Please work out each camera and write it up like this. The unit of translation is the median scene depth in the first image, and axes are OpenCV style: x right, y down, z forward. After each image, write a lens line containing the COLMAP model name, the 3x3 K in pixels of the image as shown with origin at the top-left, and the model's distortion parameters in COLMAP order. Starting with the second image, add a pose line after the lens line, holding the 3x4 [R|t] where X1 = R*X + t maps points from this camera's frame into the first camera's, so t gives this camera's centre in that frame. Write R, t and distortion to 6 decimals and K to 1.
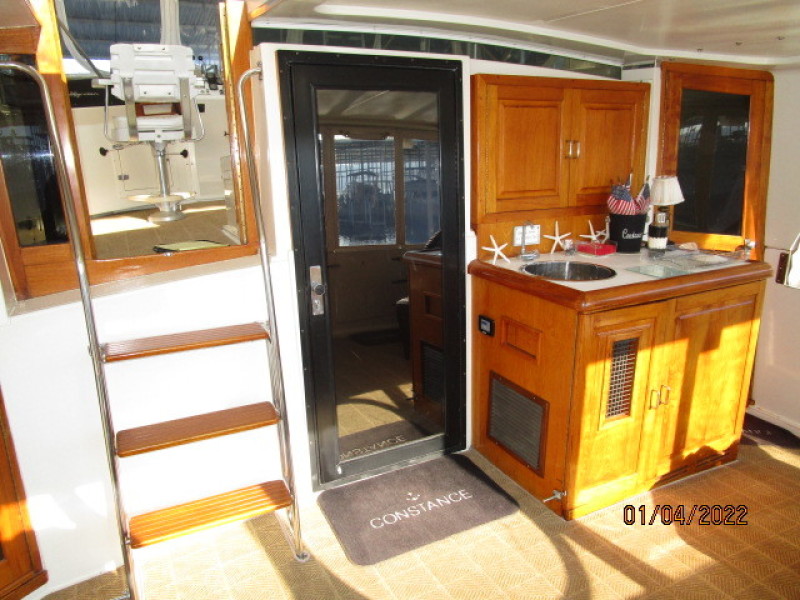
lens RADIAL K [[570.2, 0, 400.0], [0, 570.2, 300.0], [0, 0, 1]] dist [-0.026088, 0.006209]
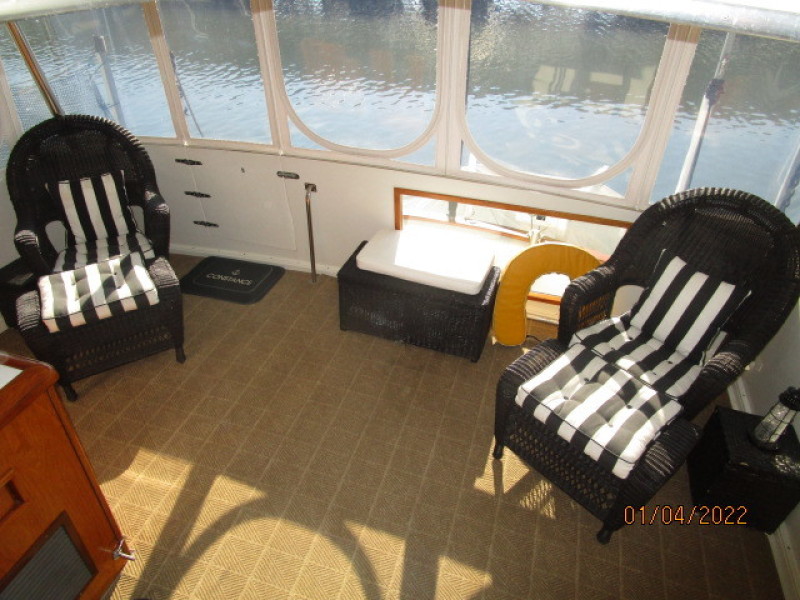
lens RADIAL K [[570.2, 0, 400.0], [0, 570.2, 300.0], [0, 0, 1]] dist [-0.026088, 0.006209]
pose [[-0.703726, -0.414873, 0.576759, -0.325457], [0.178662, 0.682373, 0.708835, -0.405720], [-0.687641, 0.601871, -0.406081, 0.713564]]
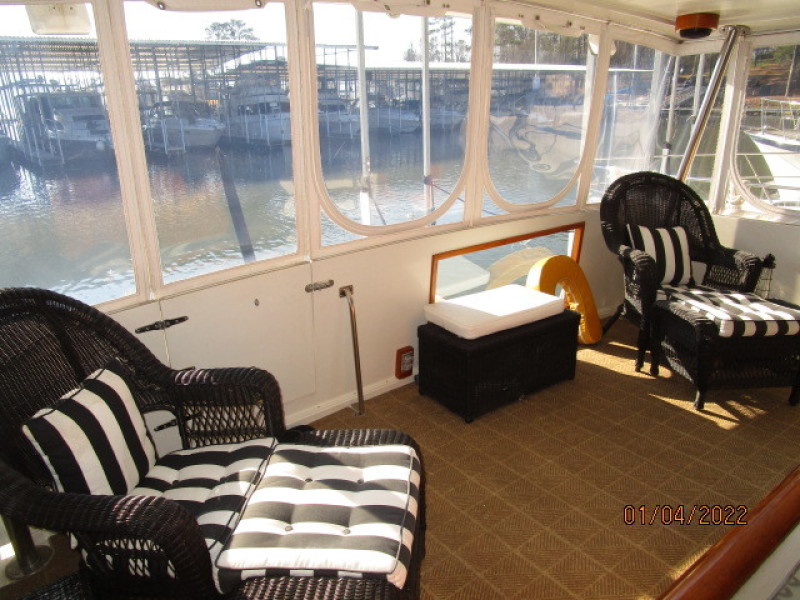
lens RADIAL K [[570.2, 0, 400.0], [0, 570.2, 300.0], [0, 0, 1]] dist [-0.026088, 0.006209]
pose [[-0.985762, 0.089819, -0.142147, 0.687655], [-0.005039, 0.829215, 0.558907, -0.267481], [0.168071, 0.551666, -0.816956, 1.030395]]
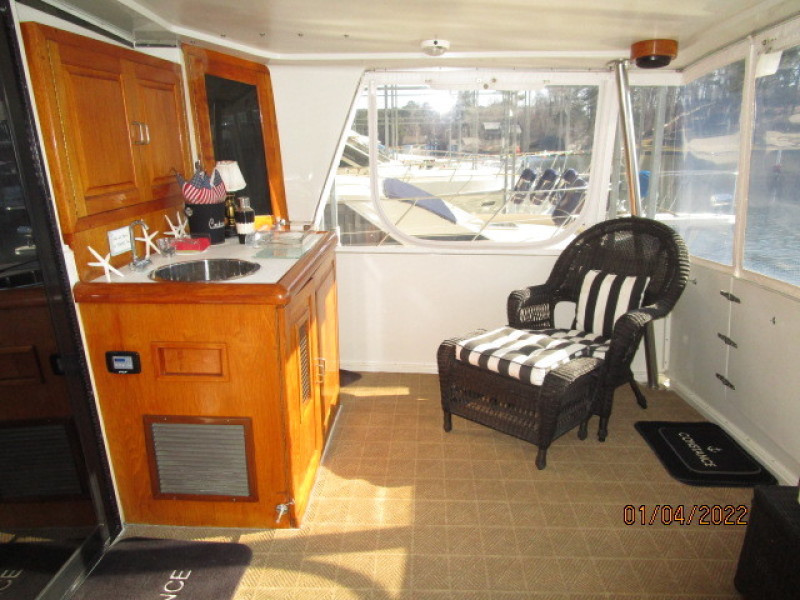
lens RADIAL K [[570.2, 0, 400.0], [0, 570.2, 300.0], [0, 0, 1]] dist [-0.026088, 0.006209]
pose [[0.499266, -0.230661, 0.835182, -0.273619], [0.230790, 0.964493, 0.128410, -0.047019], [-0.835146, 0.128641, 0.534773, 0.270284]]
